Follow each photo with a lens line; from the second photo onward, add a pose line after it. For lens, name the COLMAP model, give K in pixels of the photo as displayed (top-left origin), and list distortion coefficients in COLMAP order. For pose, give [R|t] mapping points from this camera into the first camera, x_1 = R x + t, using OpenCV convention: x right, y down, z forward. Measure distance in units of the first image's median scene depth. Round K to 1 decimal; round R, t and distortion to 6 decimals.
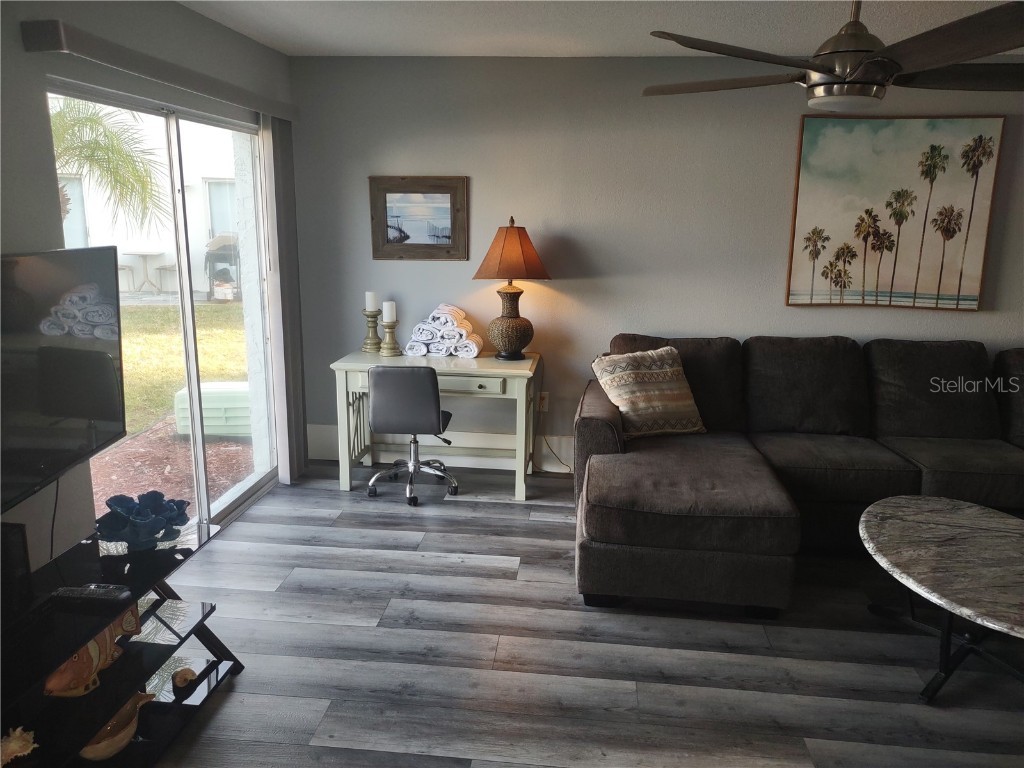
lens RADIAL K [[781.3, 0, 504.4], [0, 781.3, 390.2], [0, 0, 1]] dist [0.097220, -0.111511]
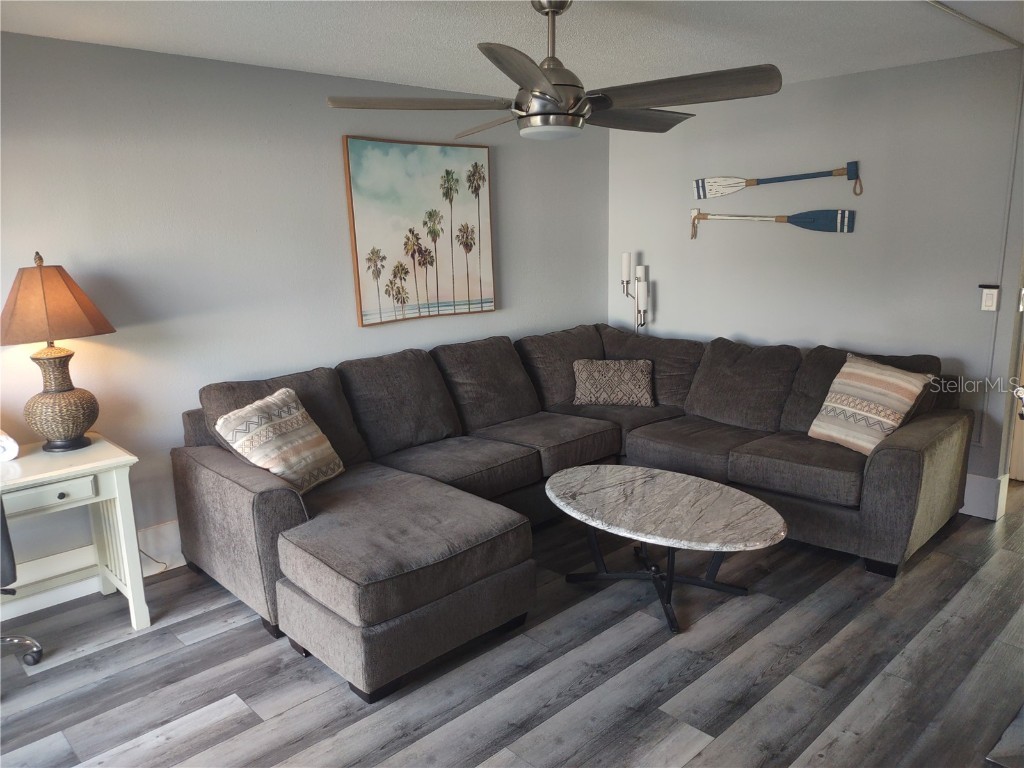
lens RADIAL K [[781.3, 0, 504.4], [0, 781.3, 390.2], [0, 0, 1]] dist [0.097220, -0.111511]
pose [[0.639401, -0.192805, 0.744307, -0.291548], [0.205152, 0.975734, 0.076517, -0.070826], [-0.740999, 0.103771, 0.663440, 0.230454]]
